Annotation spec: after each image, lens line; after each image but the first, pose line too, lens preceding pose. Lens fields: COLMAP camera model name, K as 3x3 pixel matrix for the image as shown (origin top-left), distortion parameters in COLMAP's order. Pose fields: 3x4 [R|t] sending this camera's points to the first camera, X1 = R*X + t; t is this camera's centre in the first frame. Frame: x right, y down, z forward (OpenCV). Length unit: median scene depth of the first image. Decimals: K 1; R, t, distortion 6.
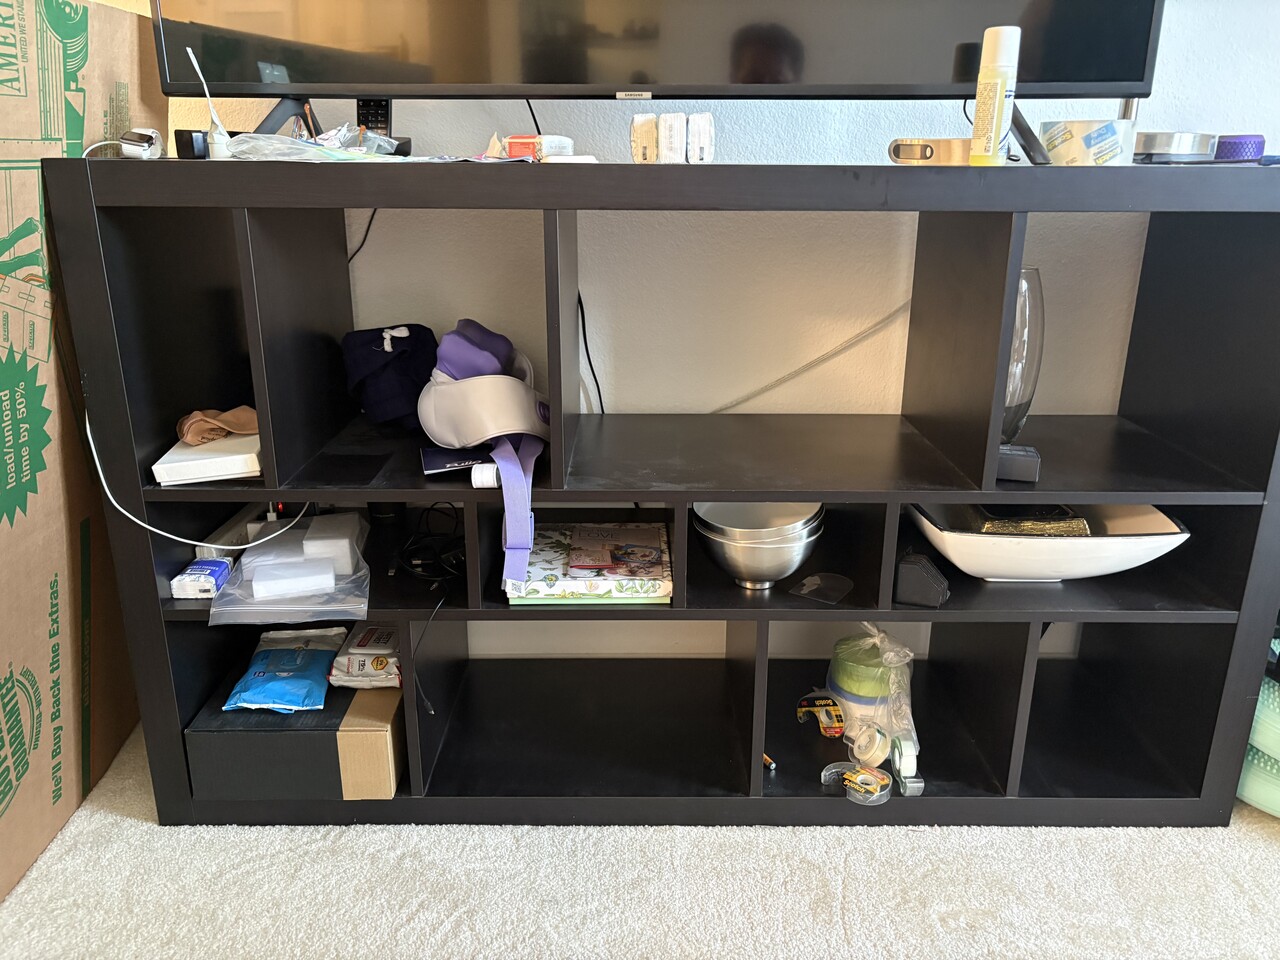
lens RADIAL K [[963.9, 0, 640.5], [0, 963.9, 481.0], [0, 0, 1]] dist [0.018026, -0.016568]
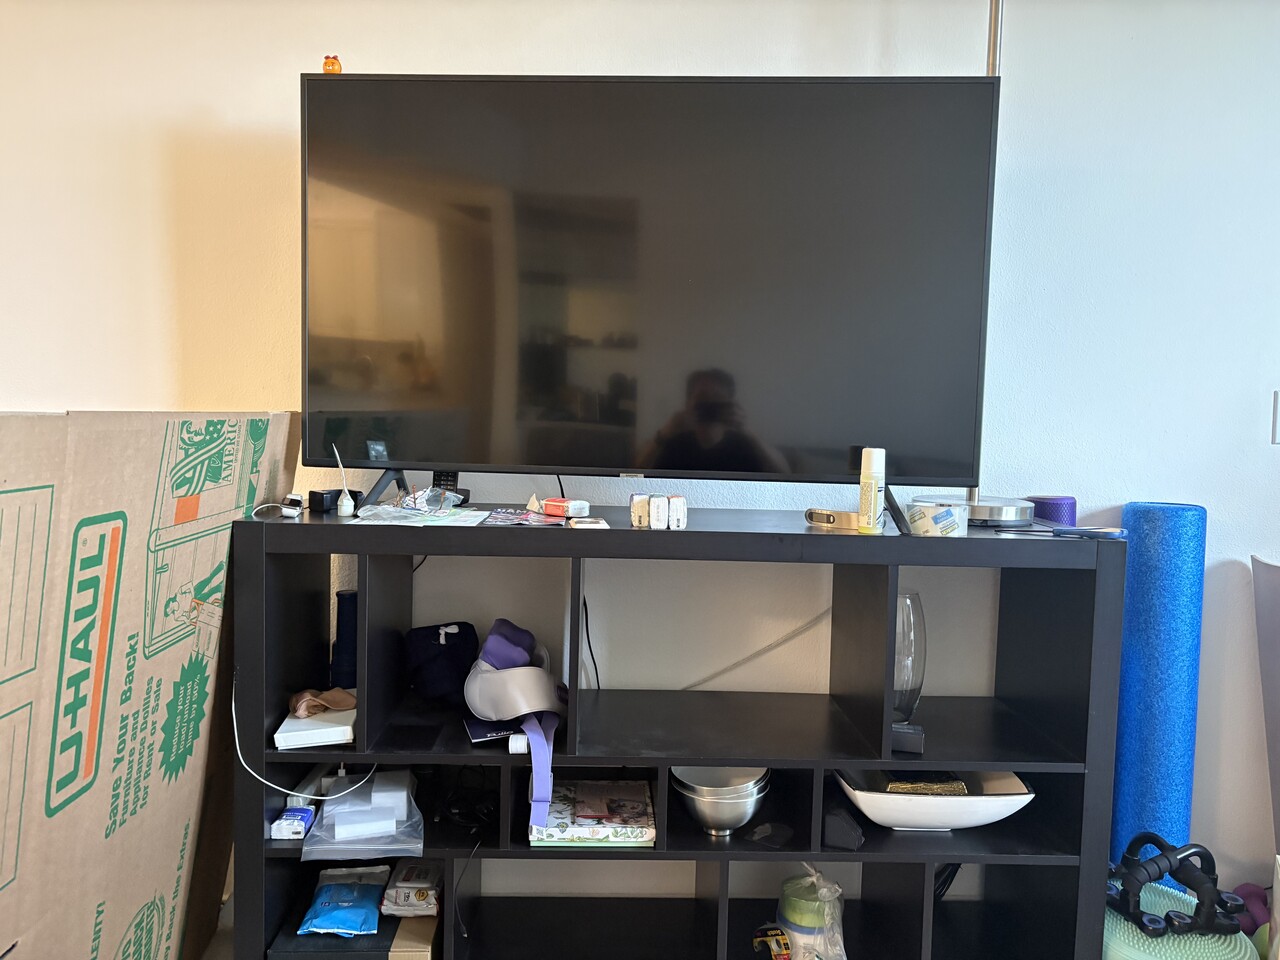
lens RADIAL K [[963.9, 0, 631.9], [0, 963.9, 477.9], [0, 0, 1]] dist [0.018026, -0.016568]
pose [[0.999427, 0.018765, 0.028187, -0.044617], [-0.011291, 0.969444, -0.245052, -0.035468], [-0.031924, 0.244593, 0.969100, -0.388697]]
